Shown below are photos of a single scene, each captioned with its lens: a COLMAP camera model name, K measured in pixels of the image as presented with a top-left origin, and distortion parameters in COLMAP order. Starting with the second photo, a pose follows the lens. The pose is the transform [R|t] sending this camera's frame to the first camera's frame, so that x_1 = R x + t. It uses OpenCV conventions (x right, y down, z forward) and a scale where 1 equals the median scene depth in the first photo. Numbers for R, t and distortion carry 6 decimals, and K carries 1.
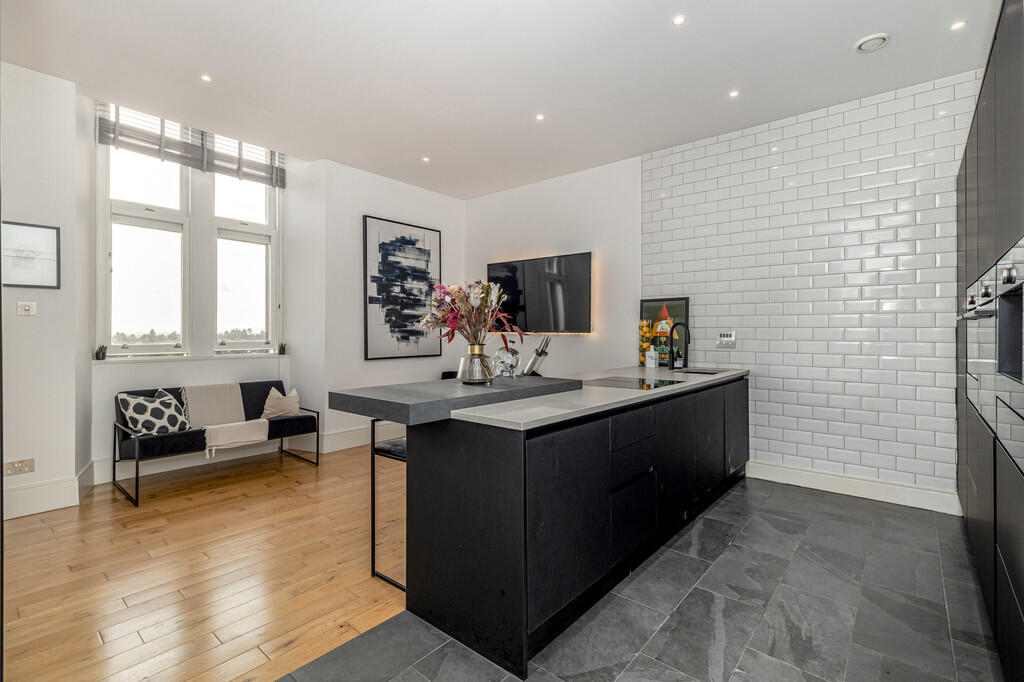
lens RADIAL K [[472.3, 0, 526.8], [0, 472.3, 326.9], [0, 0, 1]] dist [-0.000216, 0.000256]
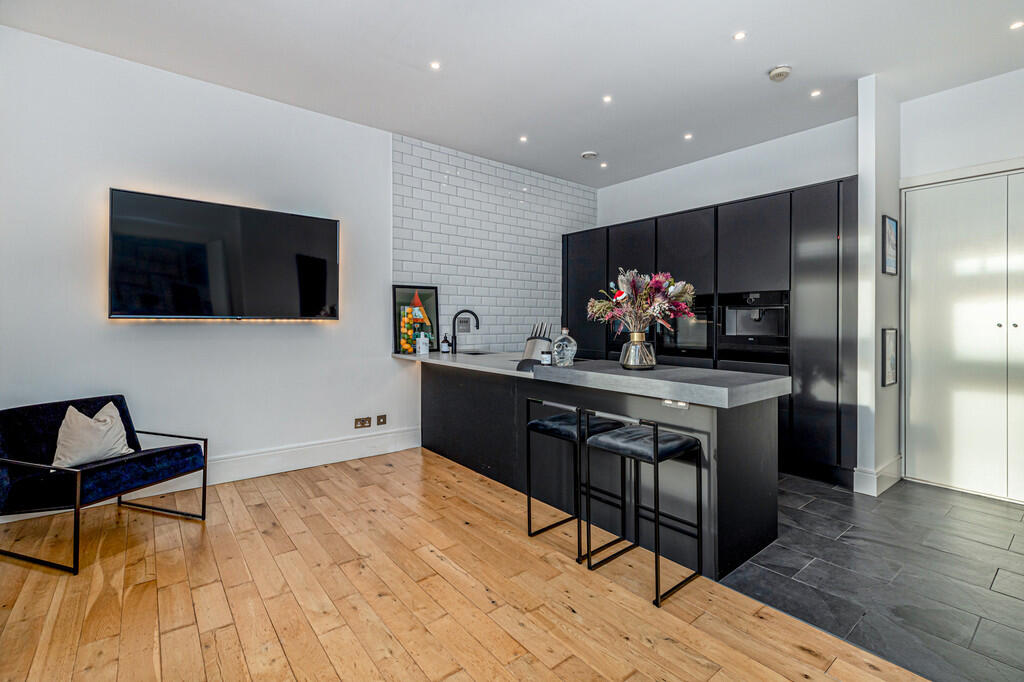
lens RADIAL K [[467.5, 0, 514.2], [0, 467.5, 315.1], [0, 0, 1]] dist [0.009473, -0.000066]
pose [[0.189319, 0.008003, 0.981883, -0.604219], [-0.013456, 0.999894, -0.005555, 0.004991], [-0.981823, -0.012160, 0.189407, 0.549189]]
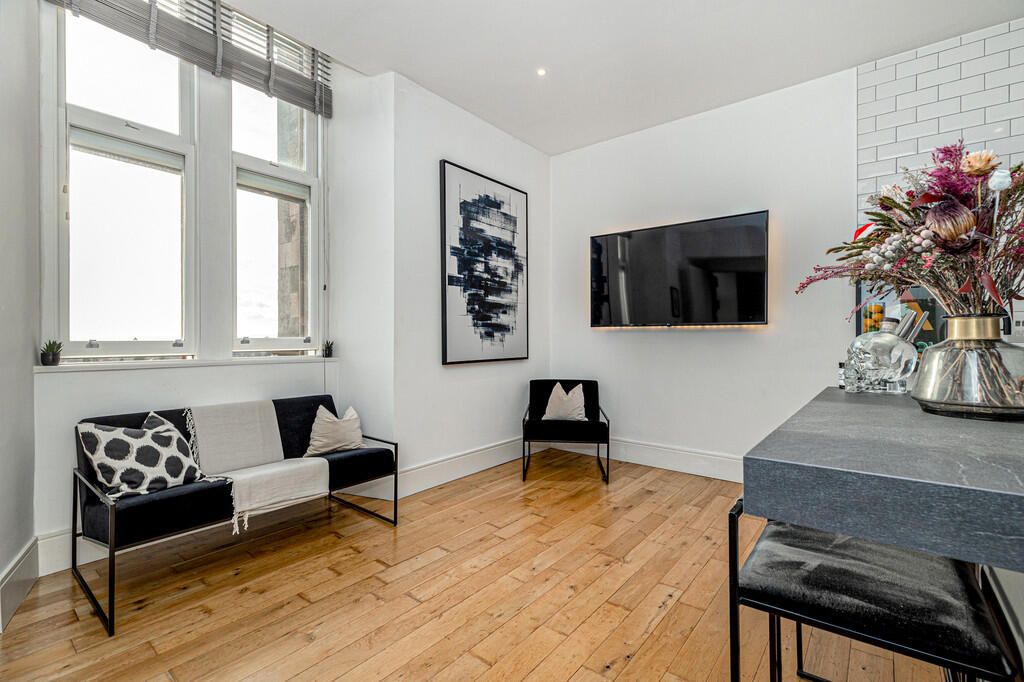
lens RADIAL K [[459.8, 0, 519.3], [0, 459.8, 334.8], [0, 0, 1]] dist [0.001315, -0.000198]
pose [[0.999664, -0.004617, 0.025510, -0.256347], [0.004604, 0.999989, 0.000566, 0.026498], [-0.025512, -0.000448, 0.999674, 0.318832]]
